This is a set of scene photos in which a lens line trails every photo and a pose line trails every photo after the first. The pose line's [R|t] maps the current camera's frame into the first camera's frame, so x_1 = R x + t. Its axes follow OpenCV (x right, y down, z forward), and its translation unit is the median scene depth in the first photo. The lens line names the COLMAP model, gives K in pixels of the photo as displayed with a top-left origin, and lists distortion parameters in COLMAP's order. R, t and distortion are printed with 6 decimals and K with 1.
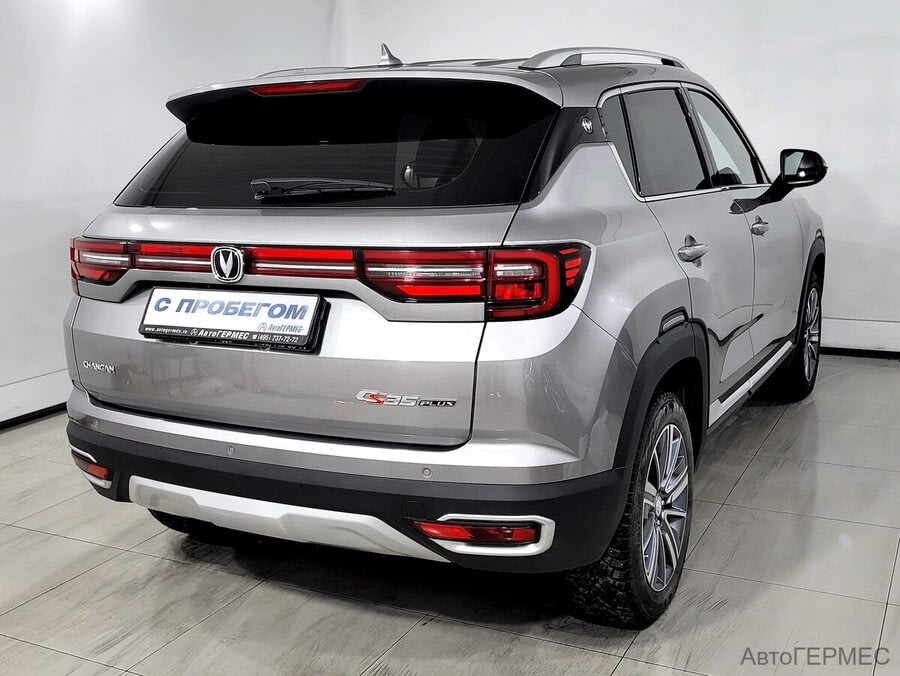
lens RADIAL K [[671.0, 0, 450.0], [0, 671.0, 338.0], [0, 0, 1]] dist [0.007183, 0.004135]
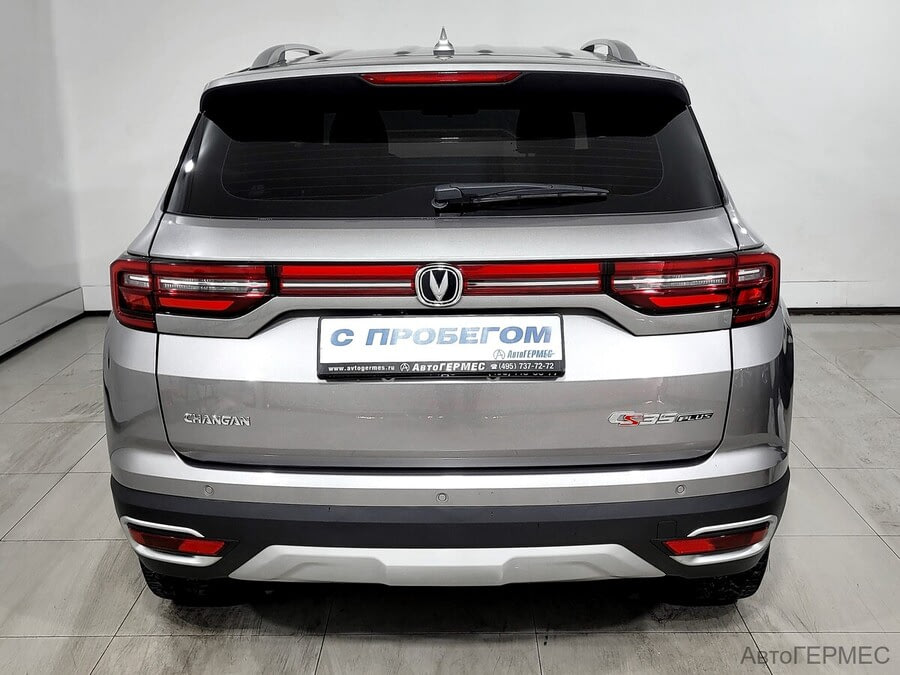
lens RADIAL K [[684.5, 0, 450.0], [0, 684.5, 337.5], [0, 0, 1]] dist [0.005788, -0.000250]
pose [[0.947715, -0.085730, 0.307386, -0.599350], [0.079838, 0.996303, 0.031717, -0.070590], [-0.308968, -0.005518, 0.951056, 0.160586]]
